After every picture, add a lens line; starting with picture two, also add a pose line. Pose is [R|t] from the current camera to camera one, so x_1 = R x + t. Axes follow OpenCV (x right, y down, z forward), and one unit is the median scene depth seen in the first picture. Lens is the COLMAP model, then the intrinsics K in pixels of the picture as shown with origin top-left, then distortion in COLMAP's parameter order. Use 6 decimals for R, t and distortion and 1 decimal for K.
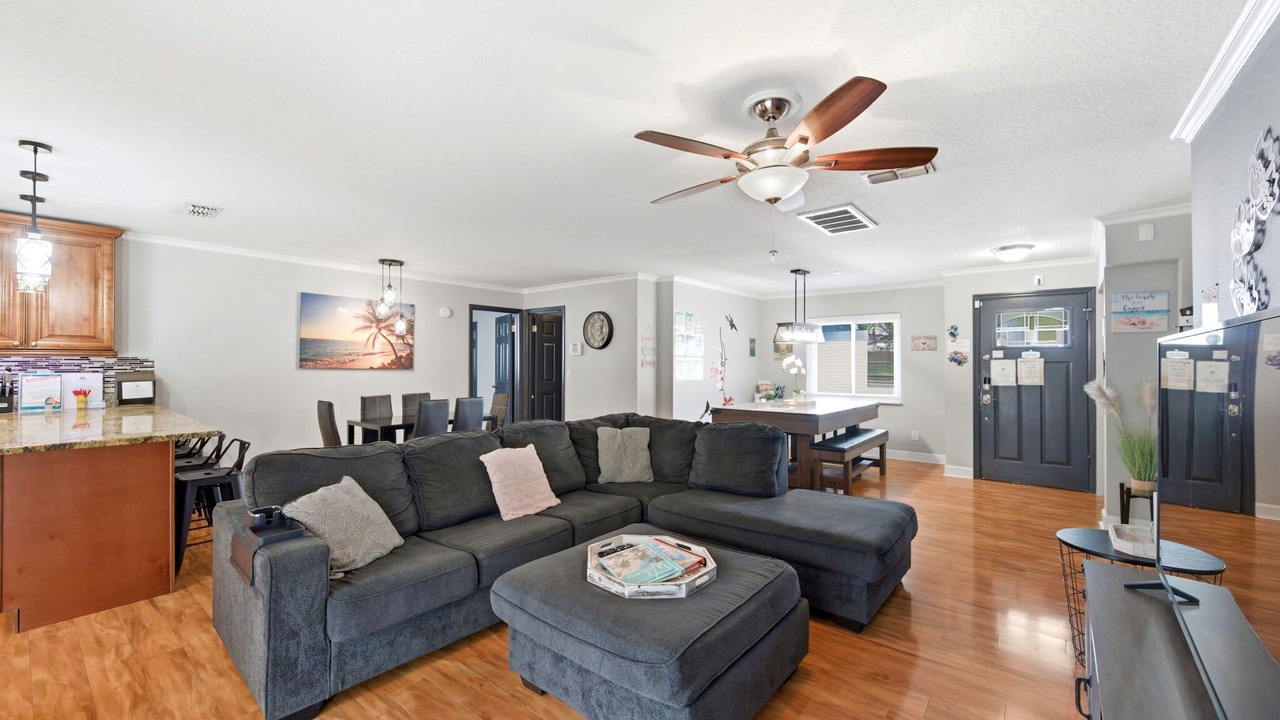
lens RADIAL K [[503.6, 0, 638.4], [0, 503.6, 366.4], [0, 0, 1]] dist [-0.001794, -0.000470]
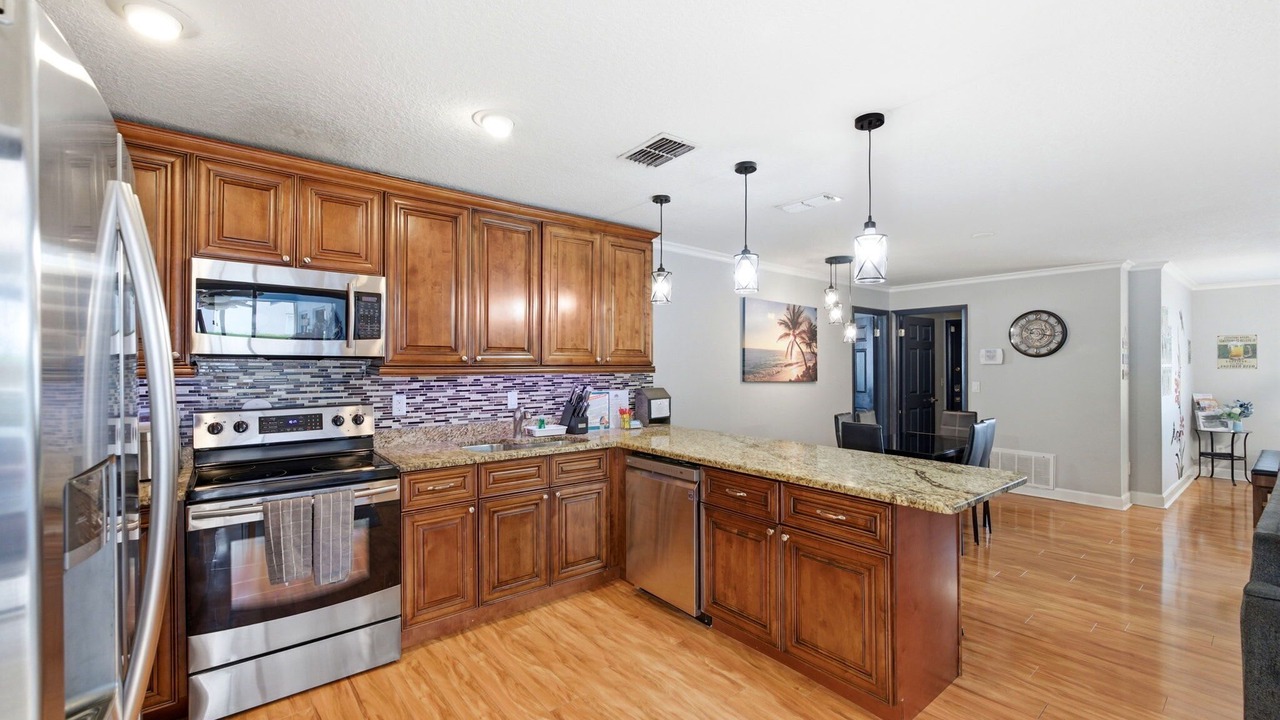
lens RADIAL K [[530.8, 0, 638.3], [0, 530.8, 361.5], [0, 0, 1]] dist [0.014237, 0.000082]
pose [[0.981601, -0.004702, -0.190887, -0.626102], [0.002172, 0.999907, -0.013463, -0.018922], [0.190933, 0.012800, 0.981520, 0.030022]]
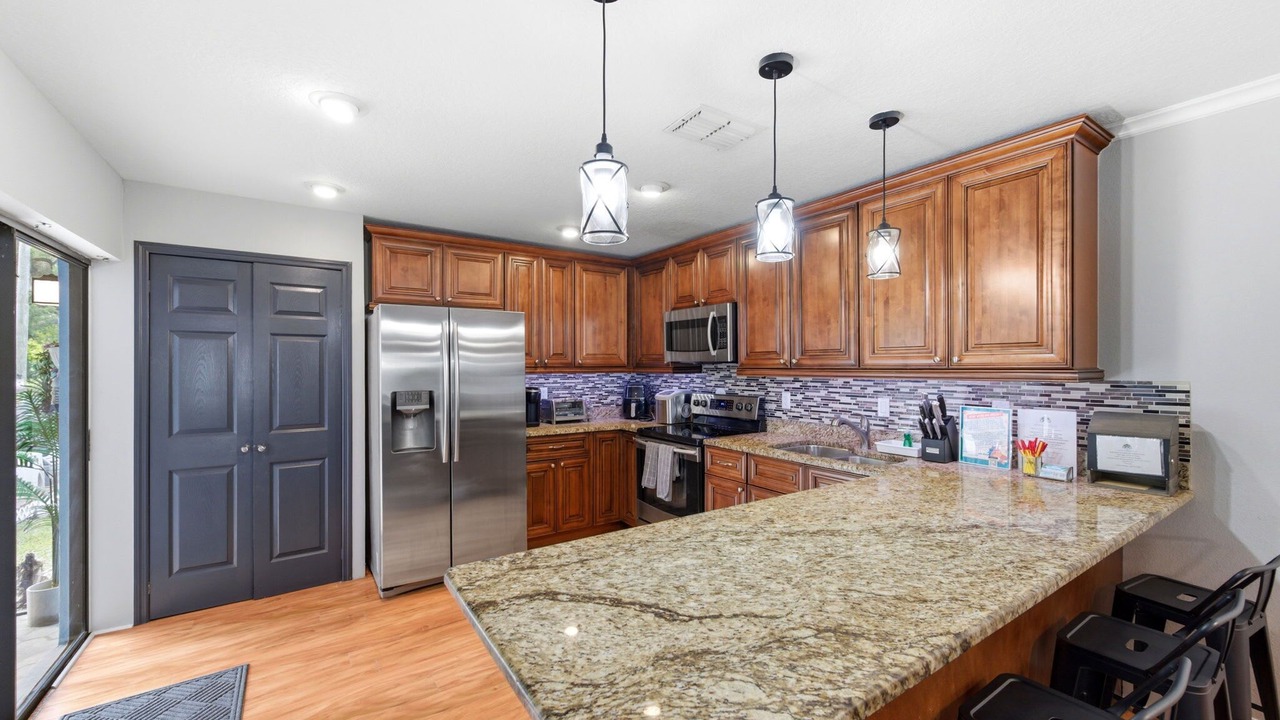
lens RADIAL K [[503.6, 0, 631.7], [0, 503.6, 365.7], [0, 0, 1]] dist [-0.001794, -0.000470]
pose [[-0.293990, -0.008907, -0.955767, -0.316343], [-0.009477, 0.999935, -0.006404, -0.019442], [0.955761, 0.007175, -0.294055, 0.518016]]
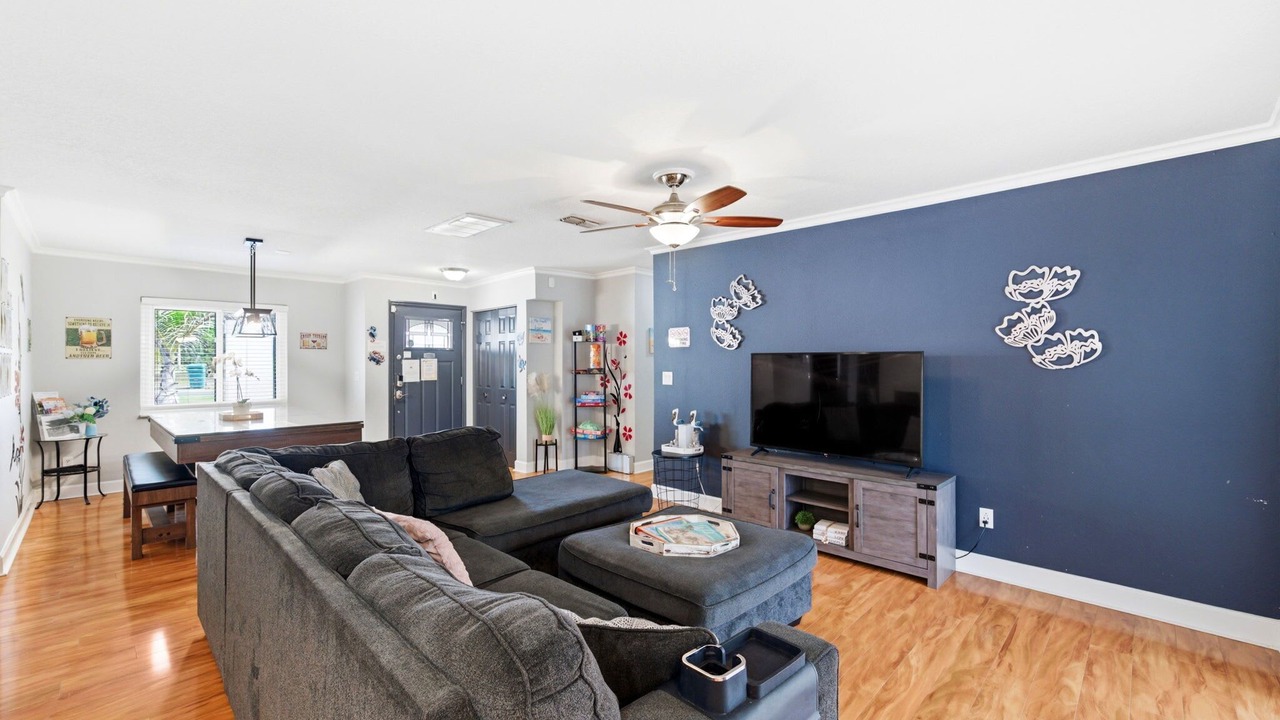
lens RADIAL K [[530.8, 0, 645.6], [0, 530.8, 364.1], [0, 0, 1]] dist [0.014237, 0.000082]
pose [[0.078081, -0.005506, 0.996932, -0.452063], [0.007170, 0.999962, 0.004961, -0.004864], [-0.996921, 0.006761, 0.078118, 0.365634]]
